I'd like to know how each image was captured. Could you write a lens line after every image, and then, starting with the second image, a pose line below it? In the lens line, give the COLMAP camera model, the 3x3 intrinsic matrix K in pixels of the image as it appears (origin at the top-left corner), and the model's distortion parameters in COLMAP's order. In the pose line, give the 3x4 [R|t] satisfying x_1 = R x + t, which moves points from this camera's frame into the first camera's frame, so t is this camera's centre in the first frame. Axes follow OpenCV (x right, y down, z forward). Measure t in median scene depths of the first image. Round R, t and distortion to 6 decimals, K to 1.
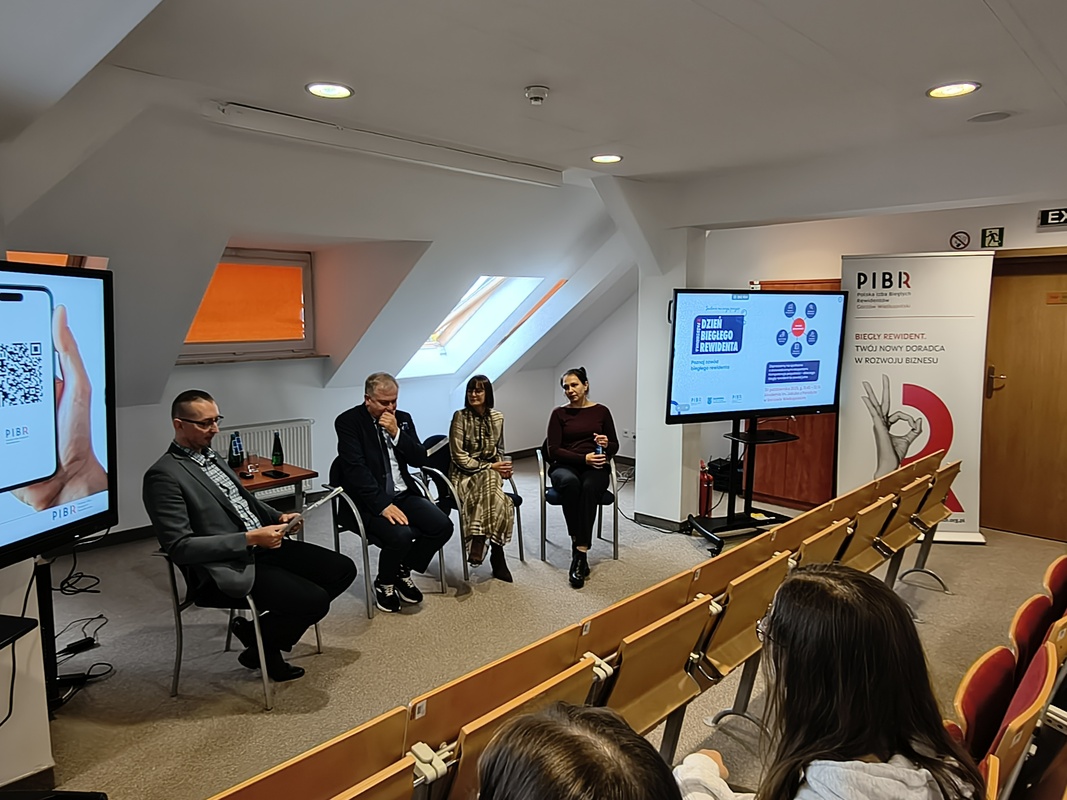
lens RADIAL K [[686.6, 0, 521.7], [0, 686.6, 393.4], [0, 0, 1]] dist [-0.013508, 0.003938]
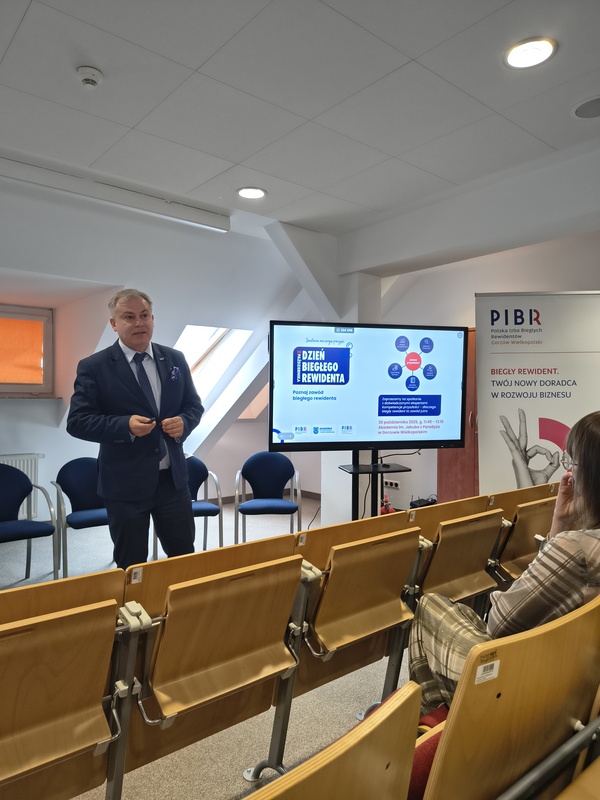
lens RADIAL K [[554.6, 0, 306.4], [0, 554.6, 404.3], [0, 0, 1]] dist [0.071112, -0.046311]
pose [[0.988792, 0.009915, -0.148967, 0.385147], [-0.022819, 0.996106, -0.085165, 0.043044], [0.147543, 0.087609, 0.985168, 0.173099]]
